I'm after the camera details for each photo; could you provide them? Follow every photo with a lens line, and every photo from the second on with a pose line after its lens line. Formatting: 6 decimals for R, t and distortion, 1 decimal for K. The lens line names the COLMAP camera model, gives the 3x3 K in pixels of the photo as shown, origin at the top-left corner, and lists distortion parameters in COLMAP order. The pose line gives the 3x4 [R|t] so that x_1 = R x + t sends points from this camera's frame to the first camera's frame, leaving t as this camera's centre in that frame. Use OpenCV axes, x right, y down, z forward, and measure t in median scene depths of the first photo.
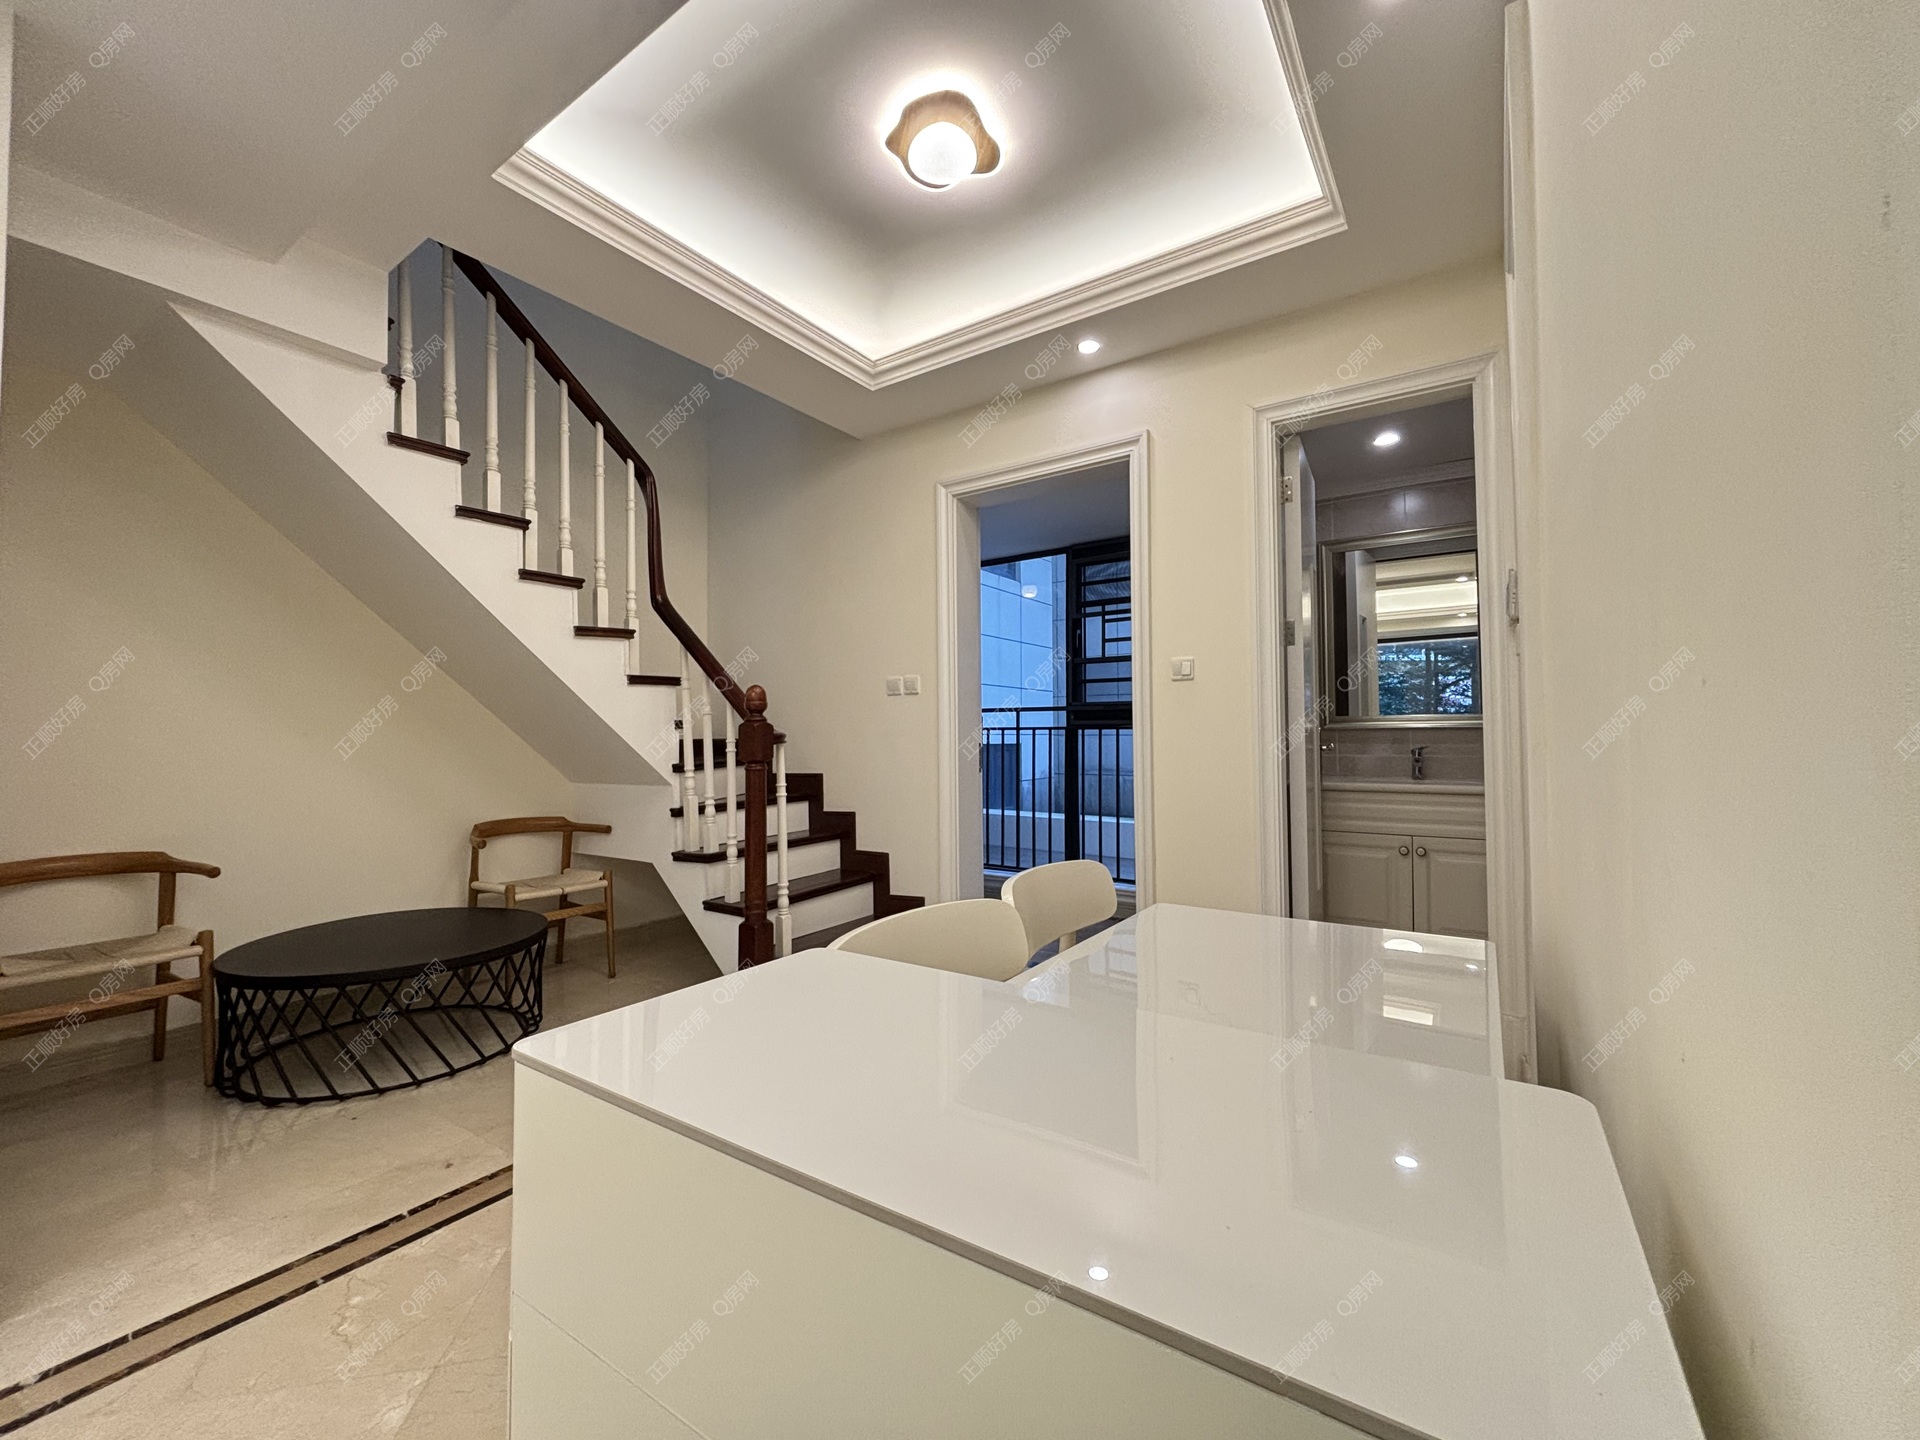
lens RADIAL K [[764.3, 0, 969.2], [0, 764.3, 720.3], [0, 0, 1]] dist [-0.001354, -0.000066]
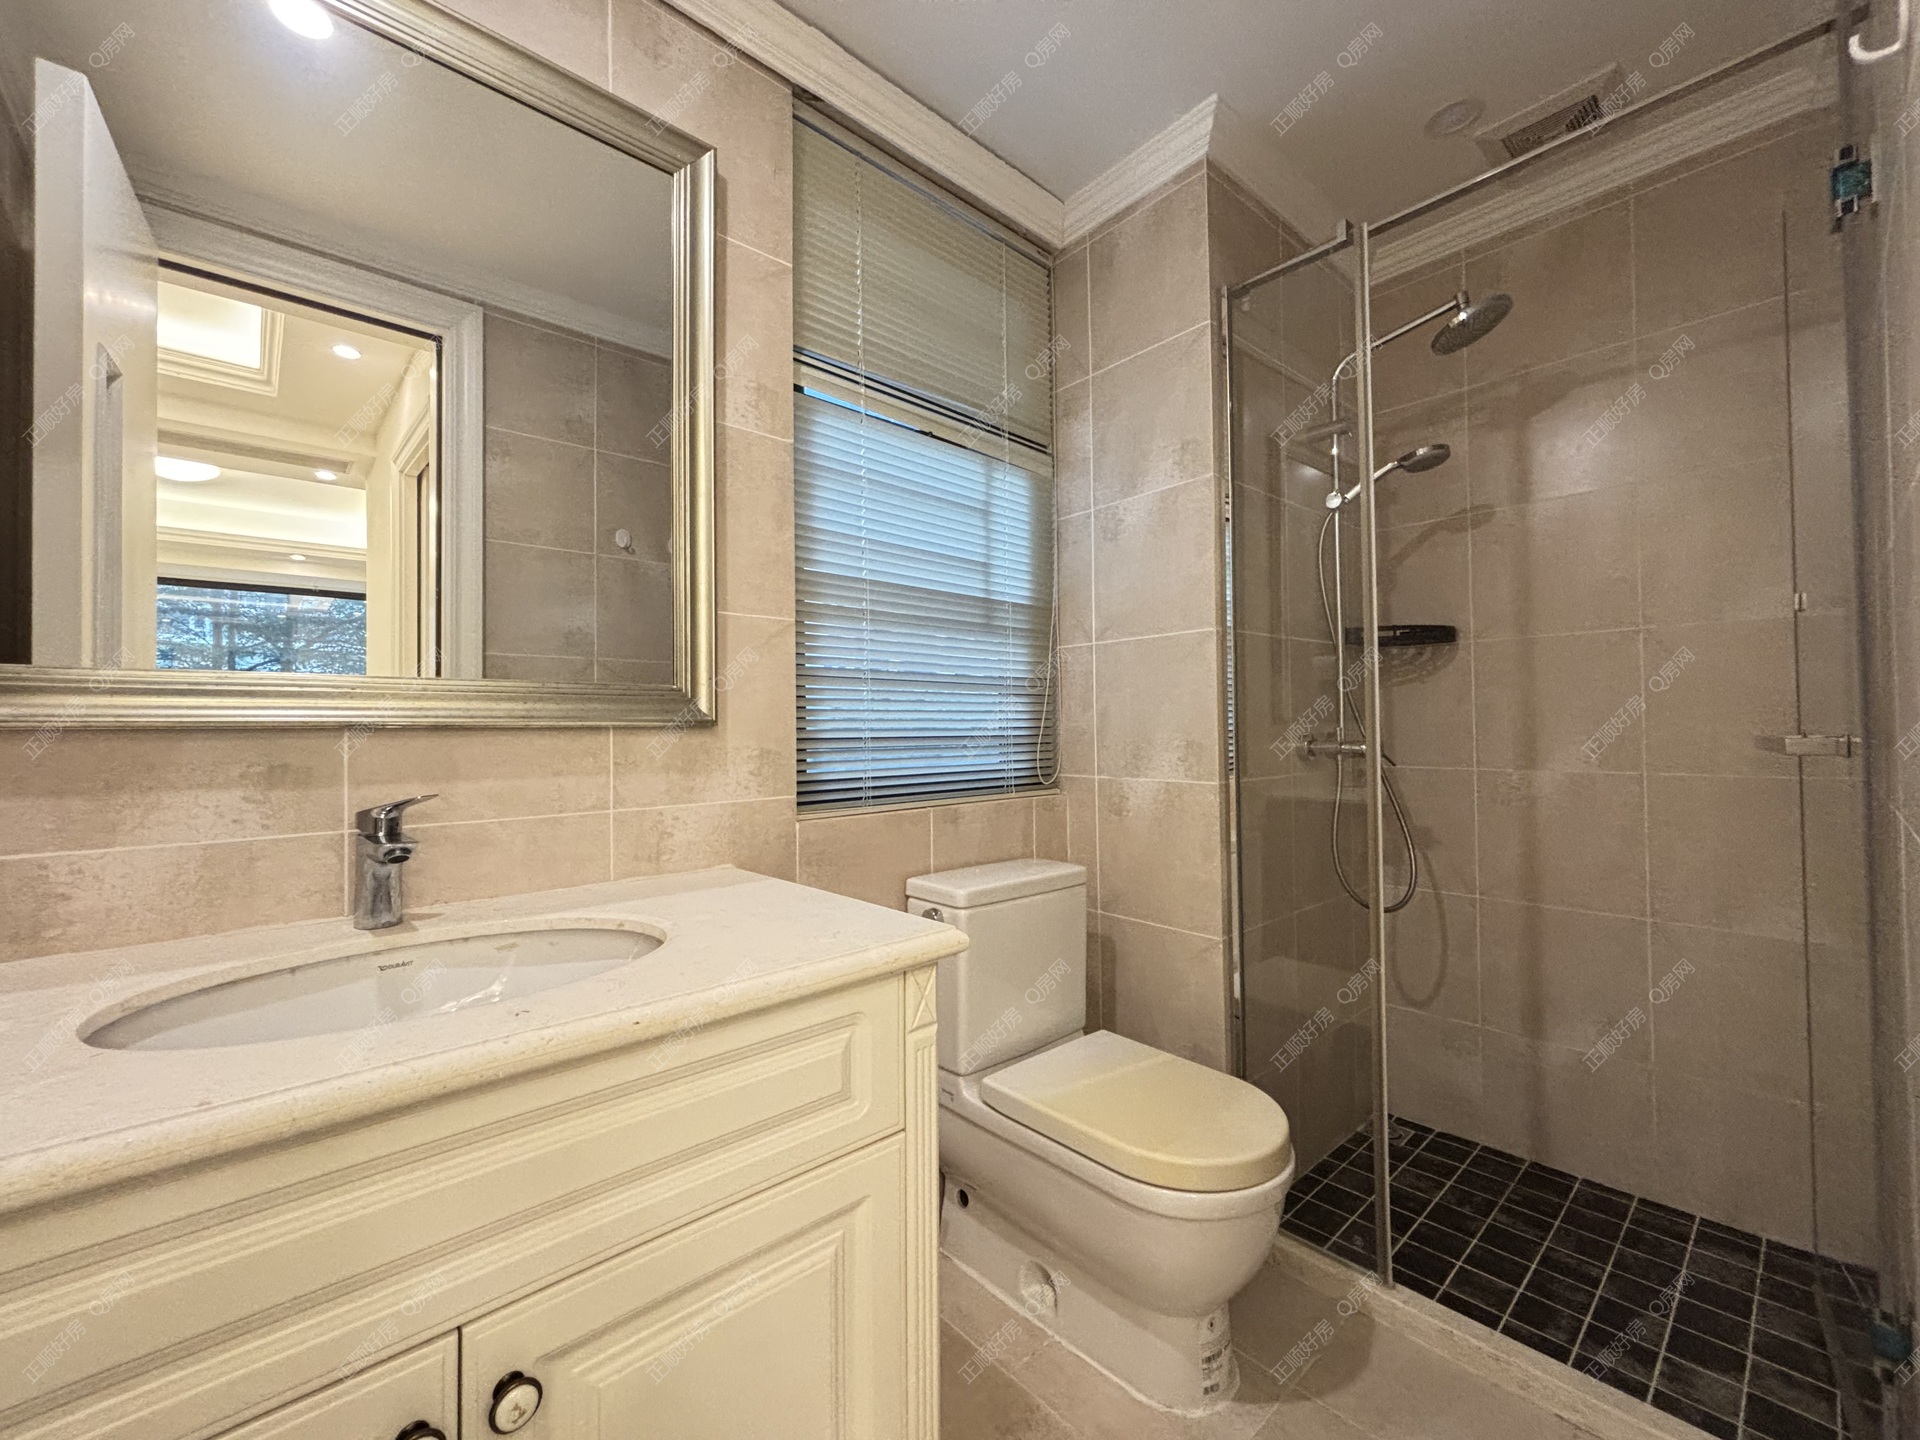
lens RADIAL K [[764.3, 0, 969.2], [0, 764.3, 720.3], [0, 0, 1]] dist [-0.001354, -0.000066]
pose [[0.252192, 0.022744, 0.967410, 0.367505], [-0.010978, 0.999727, -0.020643, 0.010703], [-0.967615, -0.005414, 0.252373, 0.709222]]
